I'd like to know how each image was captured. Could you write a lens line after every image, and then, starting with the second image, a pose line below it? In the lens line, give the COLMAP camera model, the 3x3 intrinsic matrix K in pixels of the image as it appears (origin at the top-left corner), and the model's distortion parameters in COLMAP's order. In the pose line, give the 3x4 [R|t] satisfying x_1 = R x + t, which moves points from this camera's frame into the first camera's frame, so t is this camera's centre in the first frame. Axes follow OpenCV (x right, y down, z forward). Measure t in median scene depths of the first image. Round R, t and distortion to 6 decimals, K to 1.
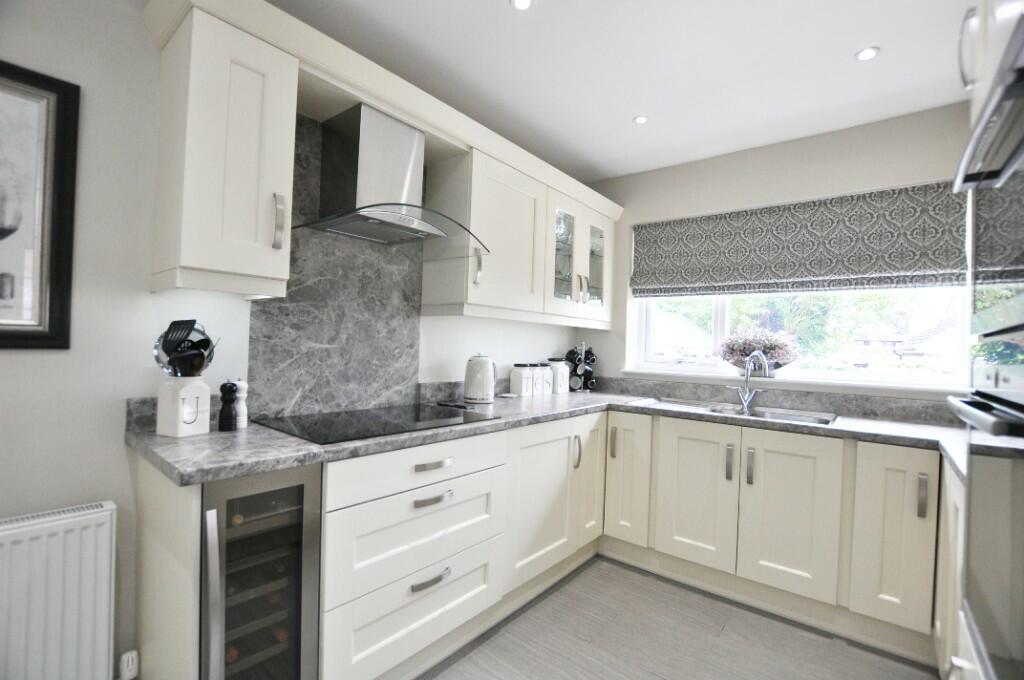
lens RADIAL K [[450.1, 0, 508.1], [0, 450.1, 342.7], [0, 0, 1]] dist [-0.027411, 0.000619]
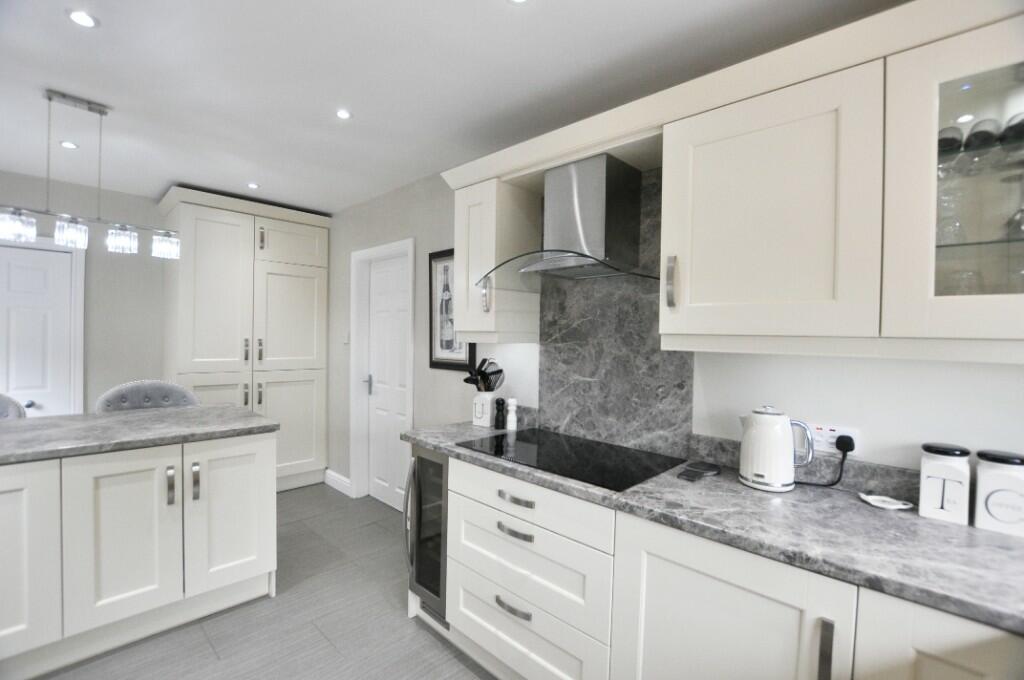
lens RADIAL K [[450.1, 0, 508.1], [0, 450.1, 342.7], [0, 0, 1]] dist [-0.027411, 0.000619]
pose [[-0.071784, -0.020846, -0.997202, 0.714877], [-0.018409, 0.999639, -0.019572, -0.056634], [0.997250, 0.016952, -0.072141, 0.850568]]
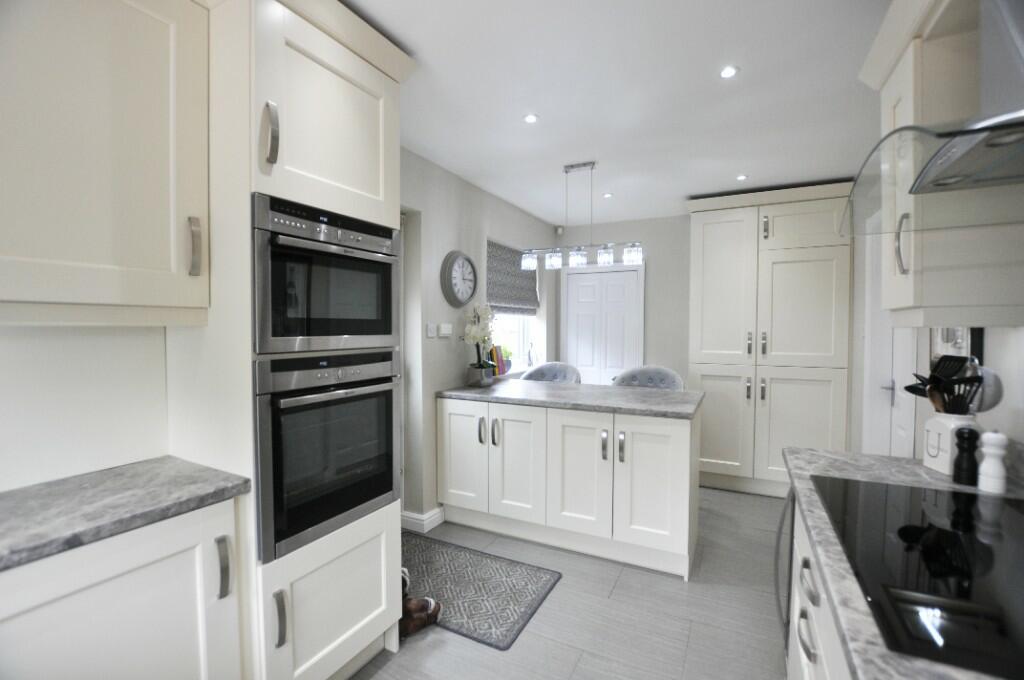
lens RADIAL K [[450.1, 0, 508.1], [0, 450.1, 342.7], [0, 0, 1]] dist [-0.027411, 0.000619]
pose [[-0.975683, -0.028811, -0.217286, 0.317638], [-0.033671, 0.999258, 0.018695, -0.046614], [0.216586, 0.025557, -0.975929, 1.218566]]
